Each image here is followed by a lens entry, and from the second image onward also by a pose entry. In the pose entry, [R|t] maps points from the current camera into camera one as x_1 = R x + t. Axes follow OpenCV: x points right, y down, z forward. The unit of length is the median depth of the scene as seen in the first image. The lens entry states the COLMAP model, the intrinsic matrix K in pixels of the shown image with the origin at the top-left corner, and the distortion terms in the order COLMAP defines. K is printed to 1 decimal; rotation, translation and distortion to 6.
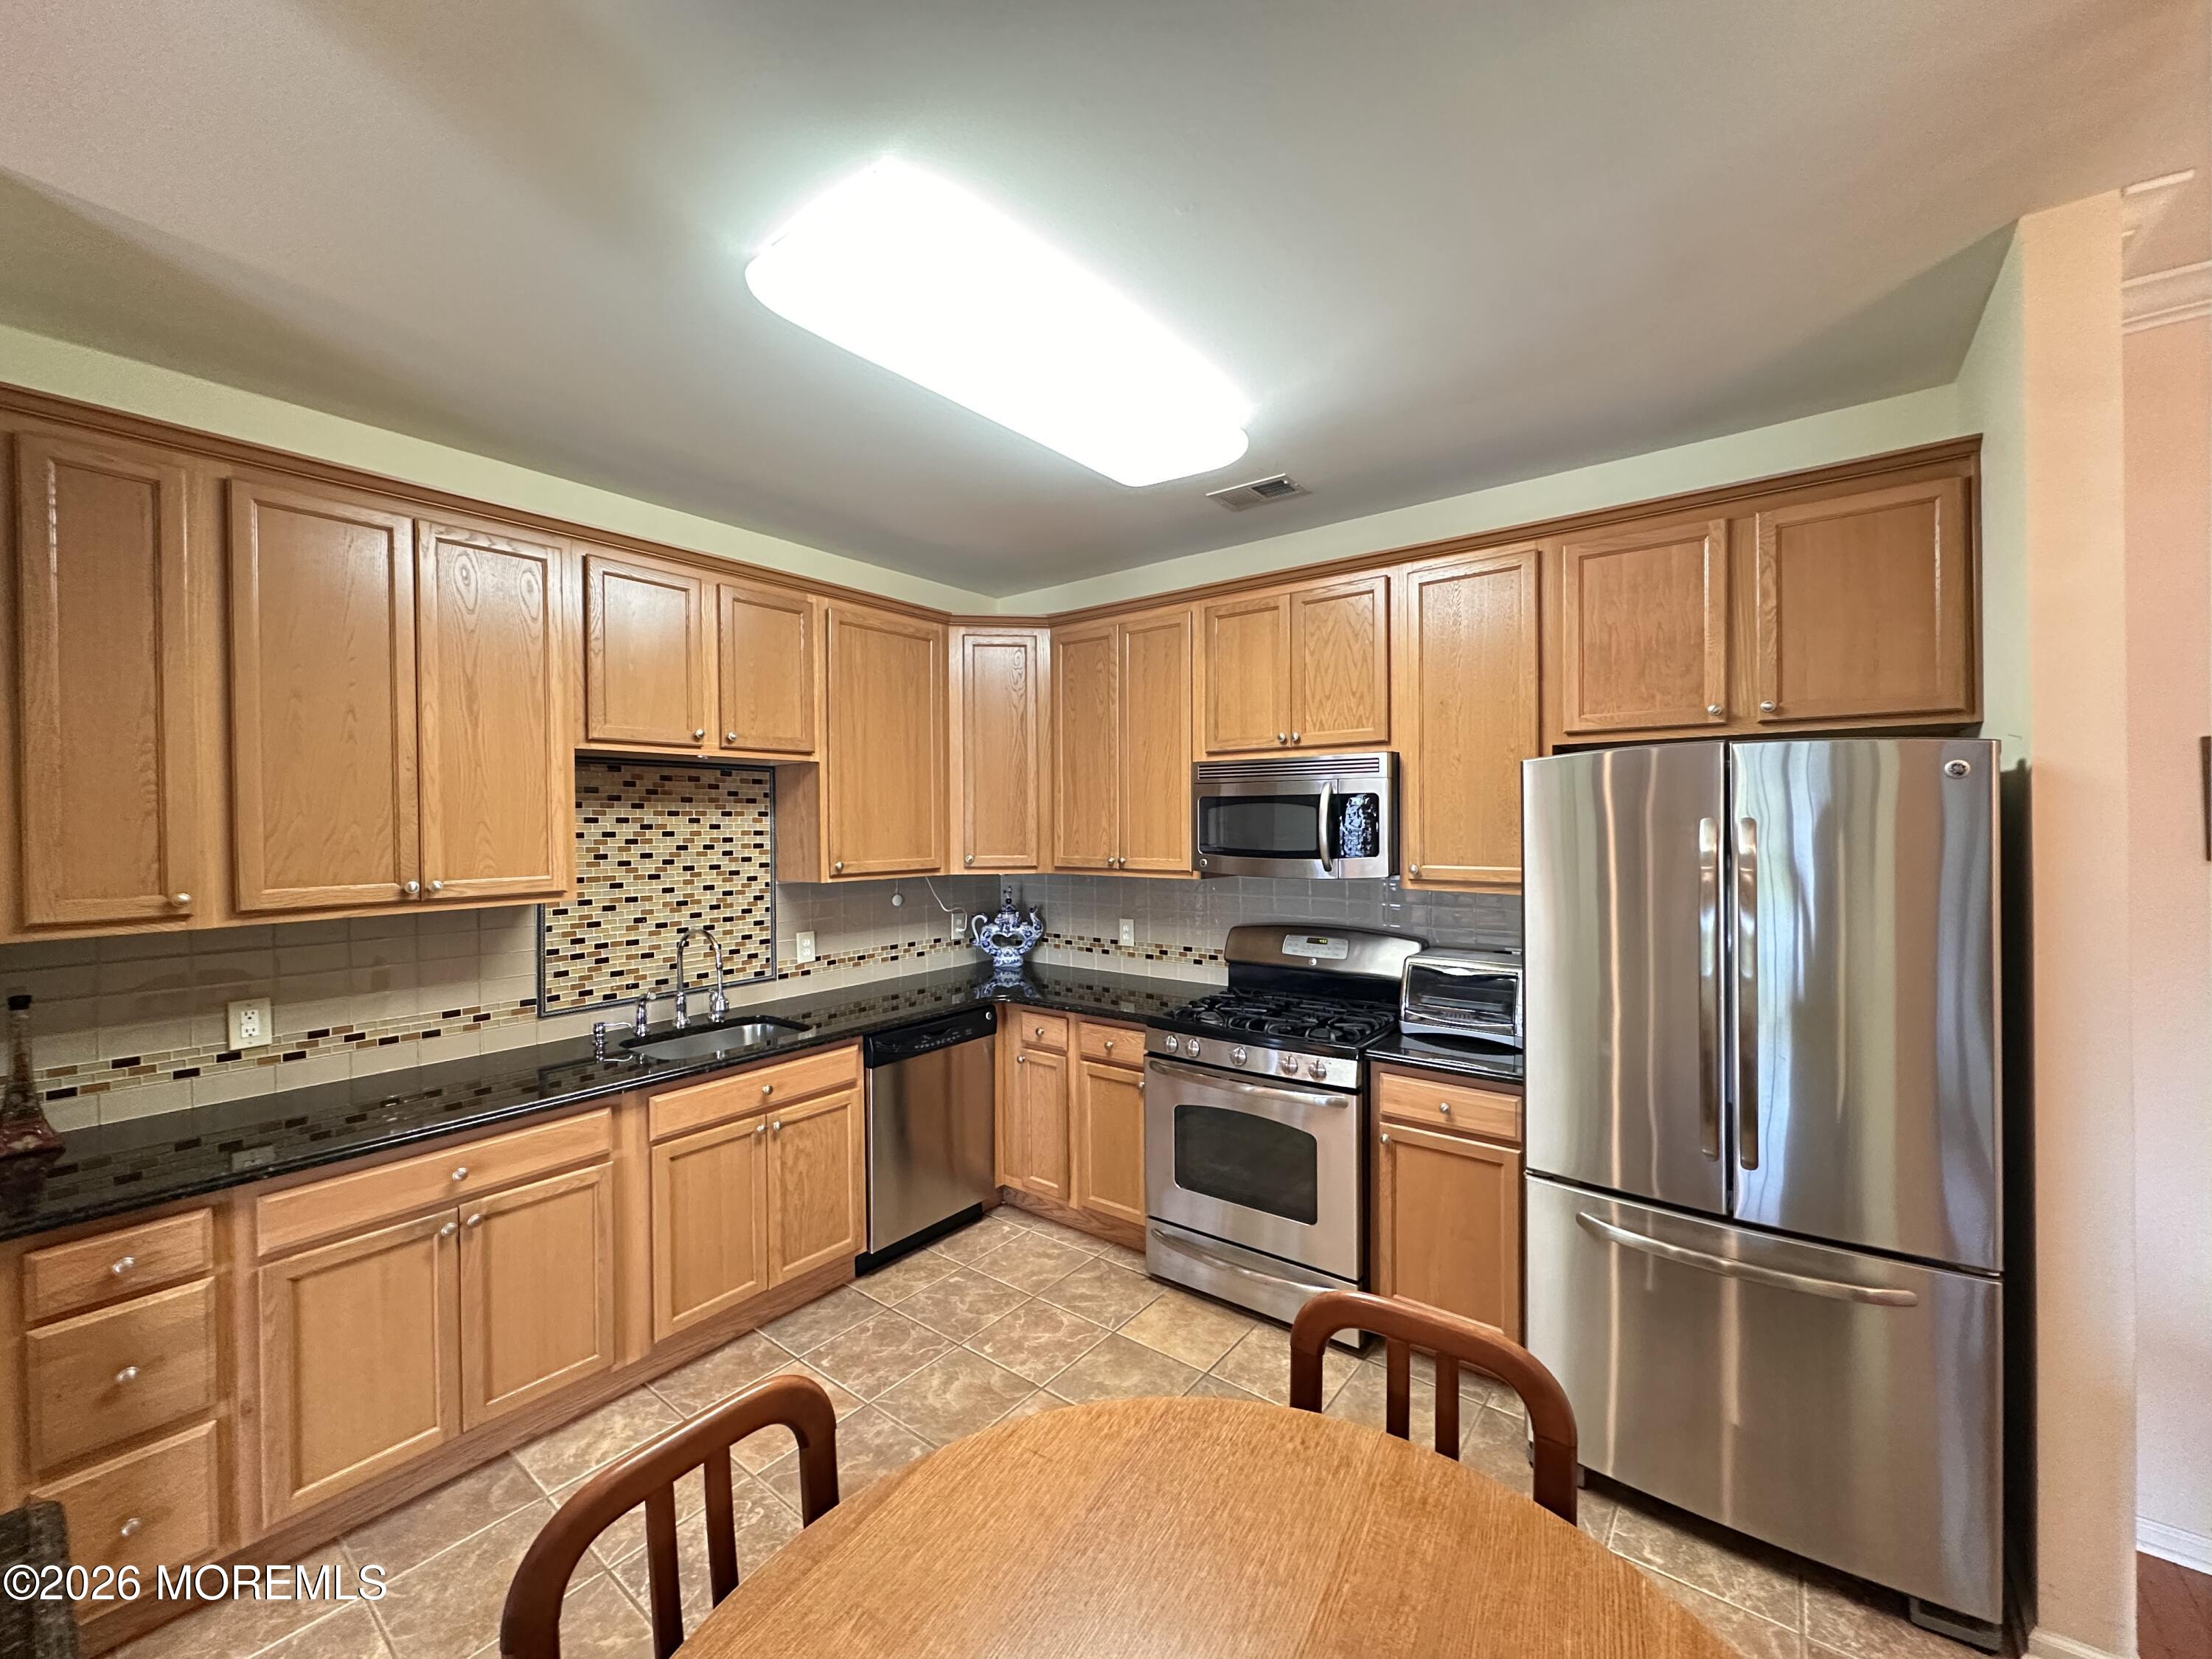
lens RADIAL K [[880.5, 0, 1098.1], [0, 880.5, 829.2], [0, 0, 1]] dist [-0.008199, 0.001890]
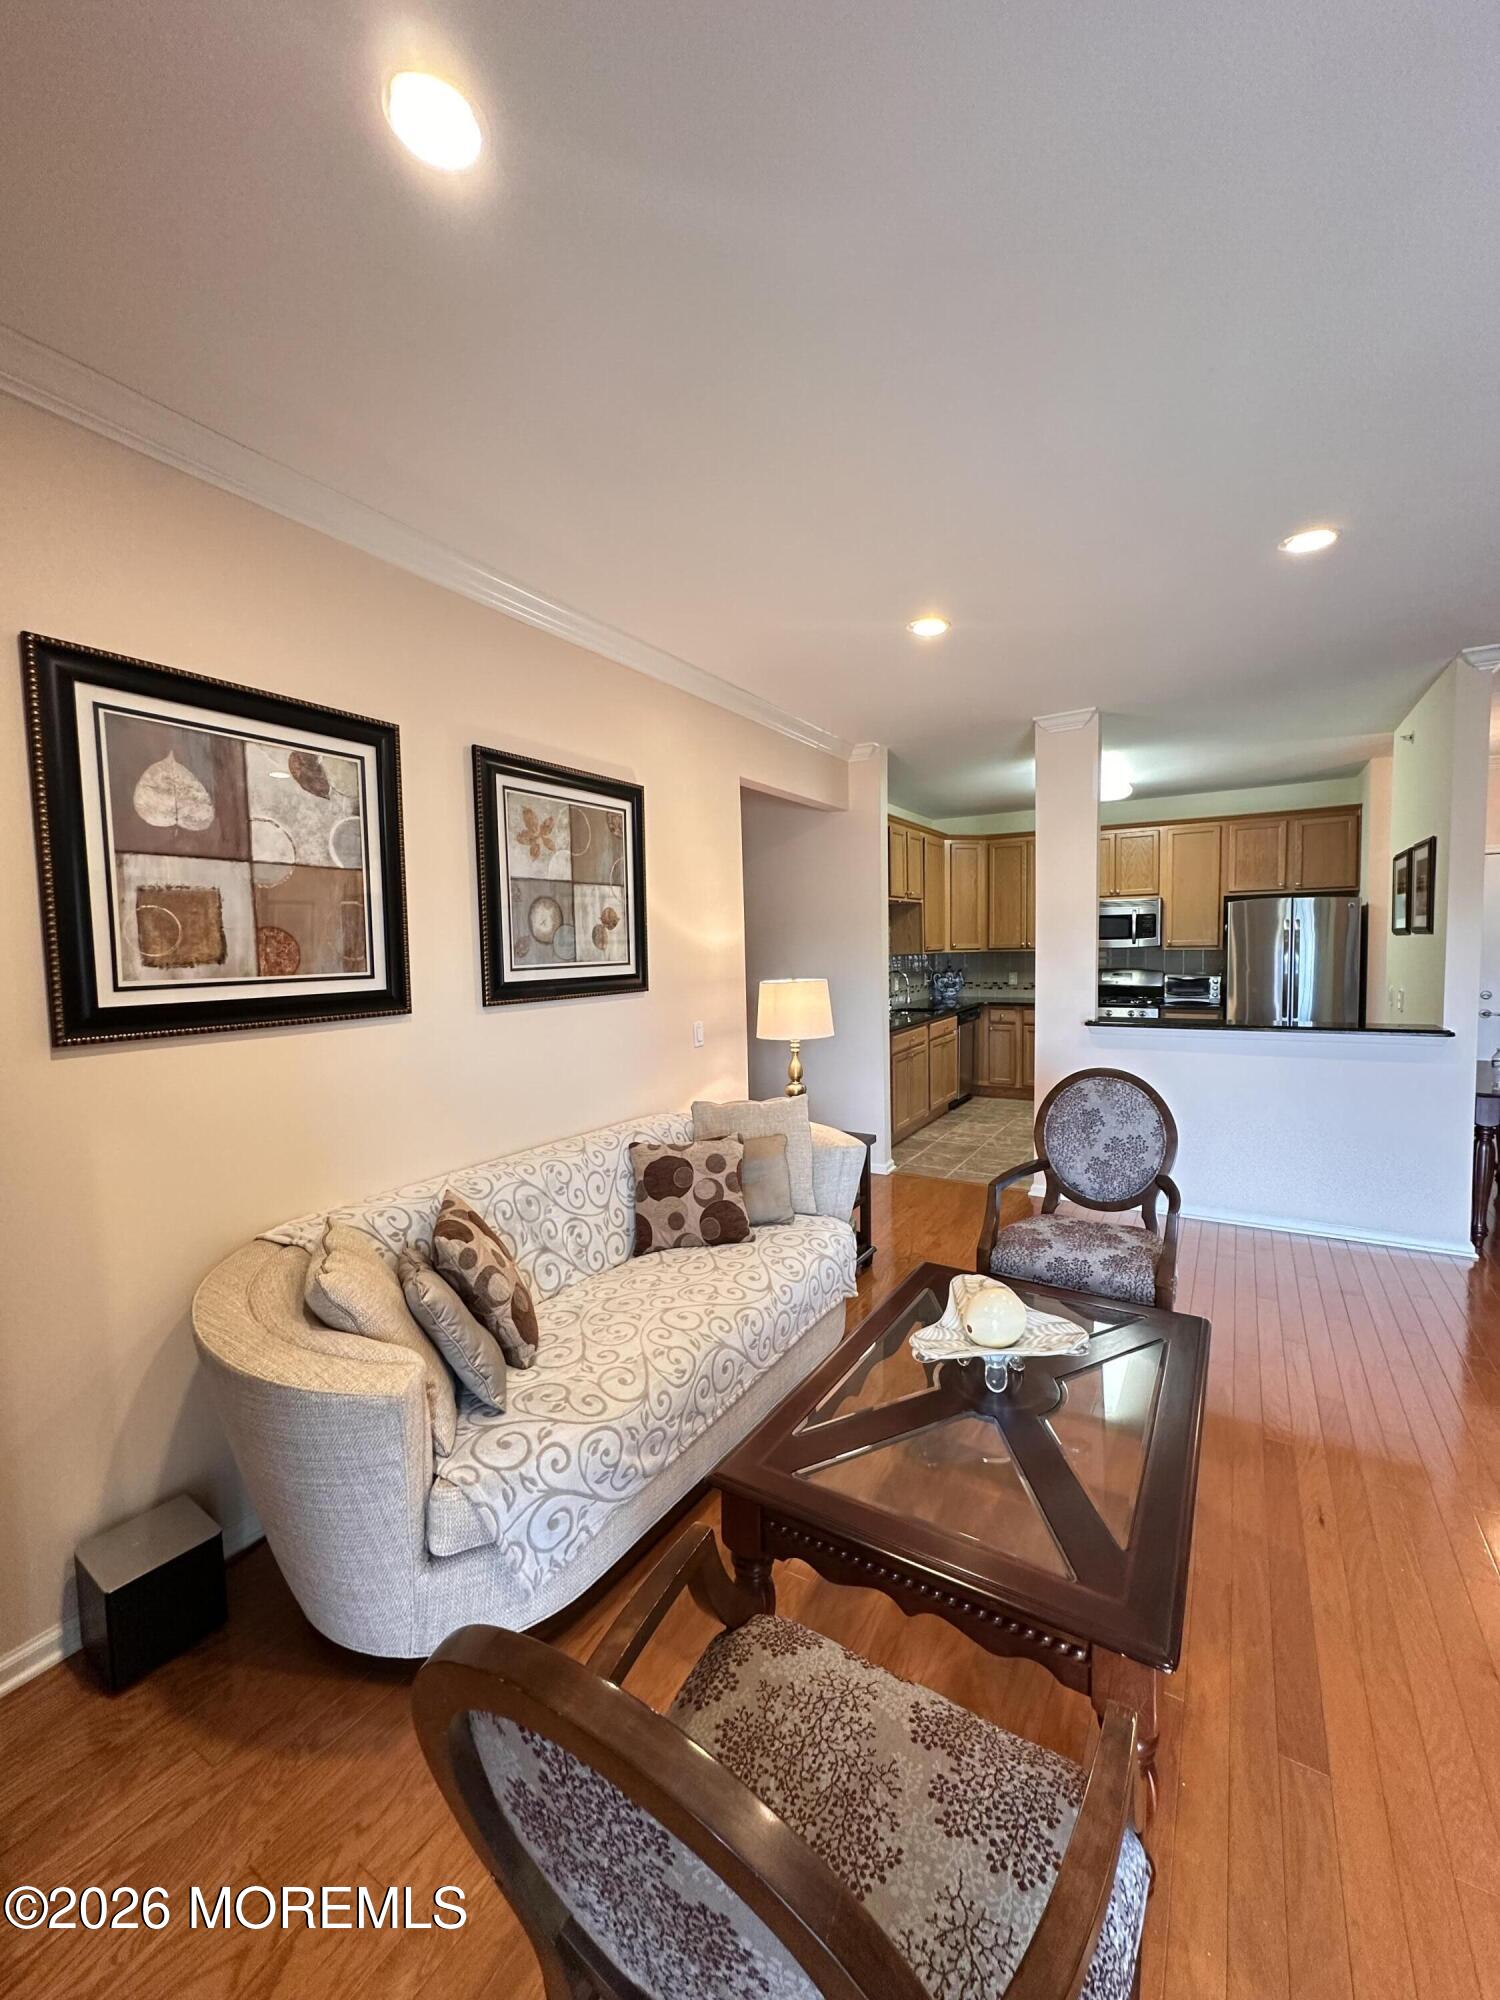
lens RADIAL K [[796.1, 0, 741.3], [0, 796.1, 1003.3], [0, 0, 1]] dist [-0.008199, 0.001890]
pose [[0.993500, -0.023565, 0.111368, -1.072445], [0.016456, 0.997793, 0.064330, 0.049183], [-0.112639, -0.062079, 0.991695, -1.123282]]
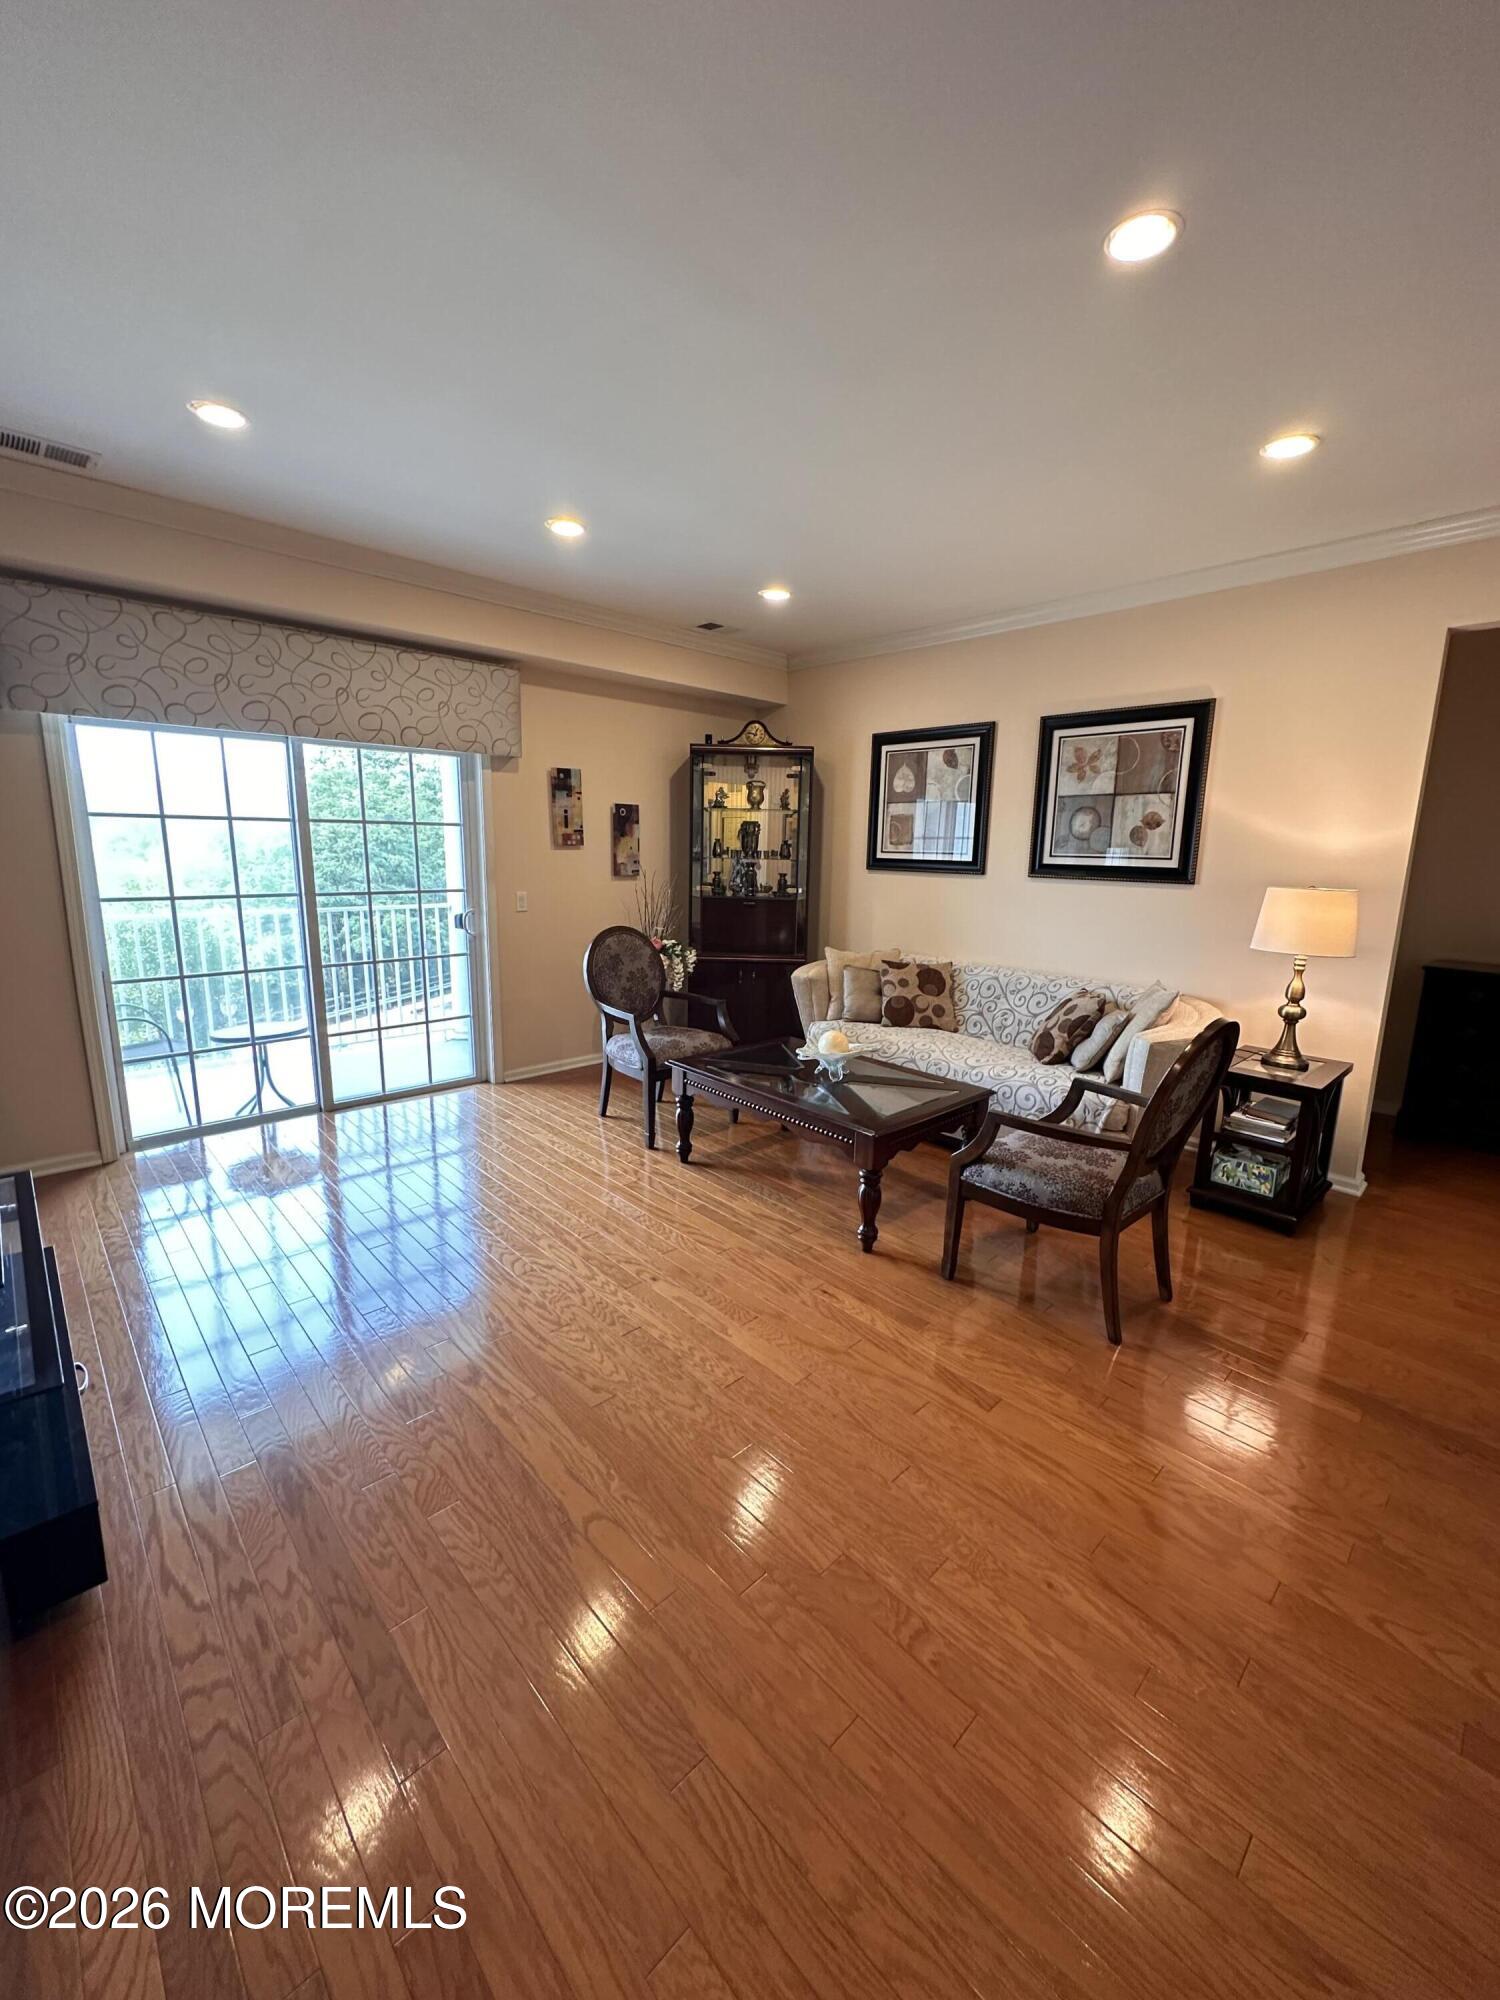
lens RADIAL K [[796.1, 0, 748.9], [0, 796.1, 998.6], [0, 0, 1]] dist [-0.008199, 0.001890]
pose [[-0.144239, 0.193541, -0.970431, 0.221766], [-0.024168, 0.979705, 0.198983, 0.045034], [0.989248, 0.052154, -0.136635, -0.551929]]
